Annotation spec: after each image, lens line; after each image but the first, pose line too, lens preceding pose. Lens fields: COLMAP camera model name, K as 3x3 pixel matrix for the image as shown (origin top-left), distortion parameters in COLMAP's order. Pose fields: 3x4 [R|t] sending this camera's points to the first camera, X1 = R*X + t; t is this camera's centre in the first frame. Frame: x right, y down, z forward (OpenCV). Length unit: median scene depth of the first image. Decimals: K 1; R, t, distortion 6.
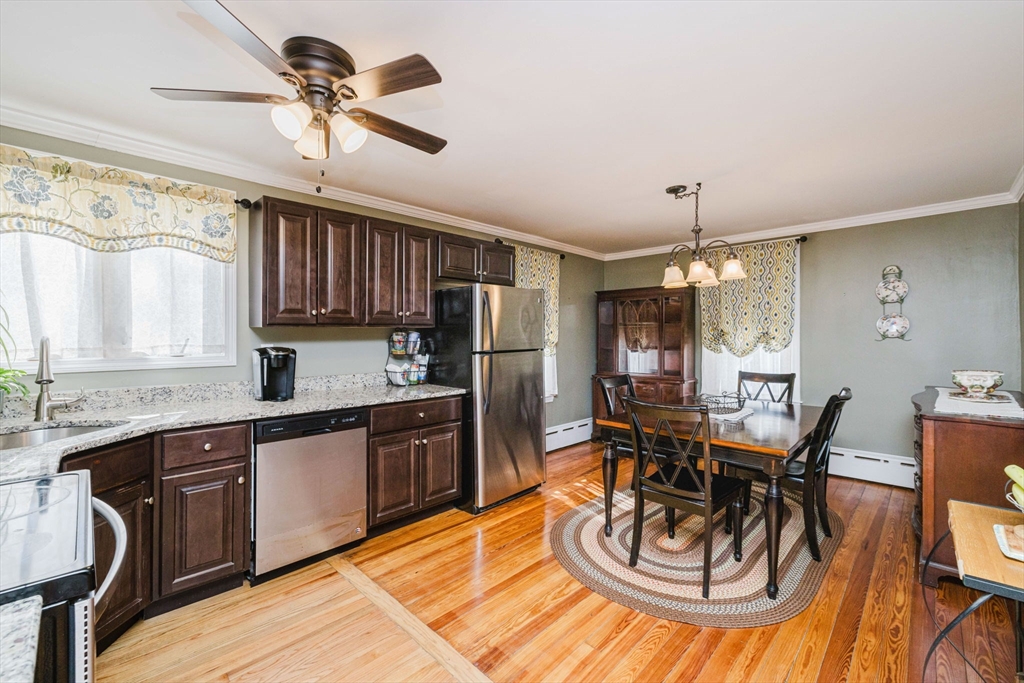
lens RADIAL K [[448.6, 0, 516.4], [0, 448.6, 329.5], [0, 0, 1]] dist [0.009461, -0.000648]
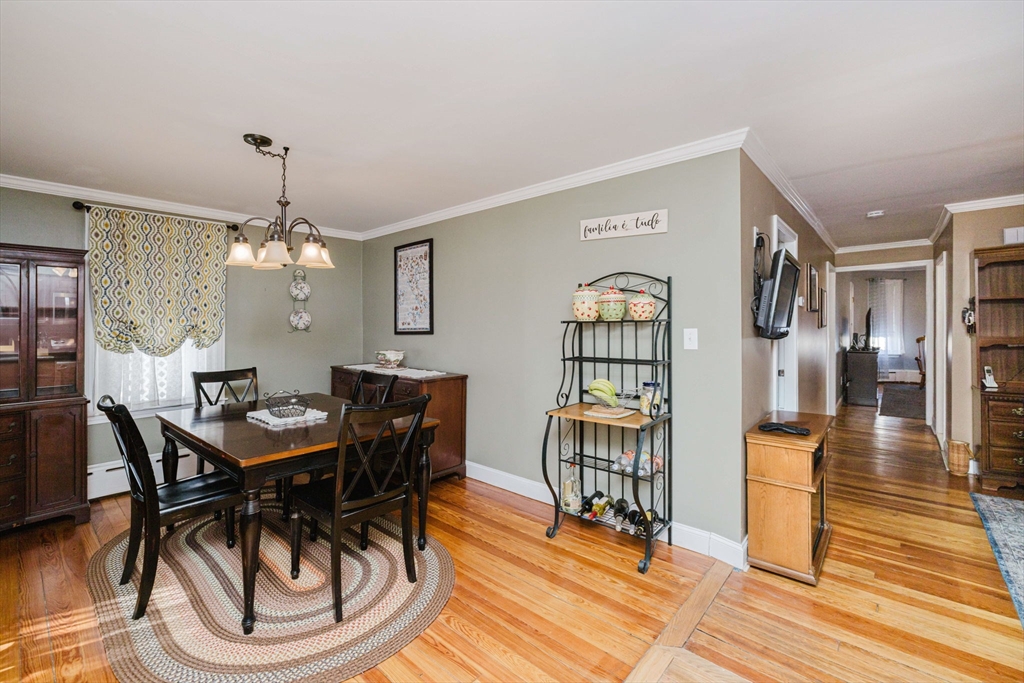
lens RADIAL K [[448.6, 0, 487.9], [0, 448.6, 340.3], [0, 0, 1]] dist [0.009461, -0.000648]
pose [[-0.046424, -0.036025, 0.998272, -0.504721], [-0.010415, 0.999313, 0.035579, -0.002170], [-0.998868, -0.008745, -0.046767, 0.733949]]
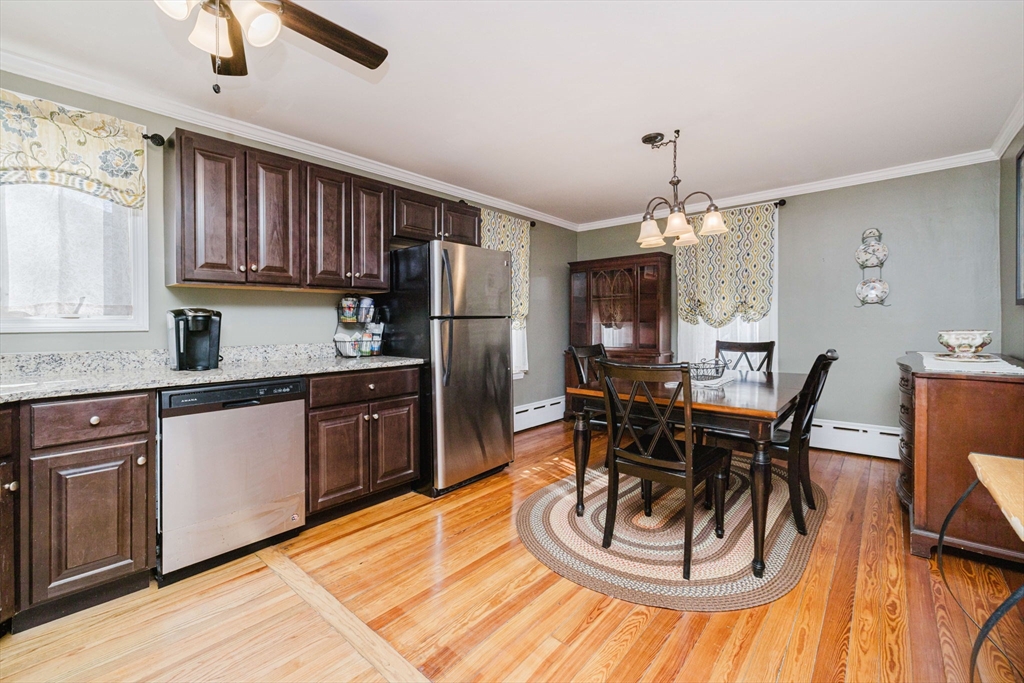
lens RADIAL K [[448.6, 0, 520.0], [0, 448.6, 323.3], [0, 0, 1]] dist [0.009461, -0.000648]
pose [[0.998131, -0.004079, 0.060981, 0.031266], [0.003540, 0.999954, 0.008946, 0.065670], [-0.061015, -0.008713, 0.998099, 0.110241]]
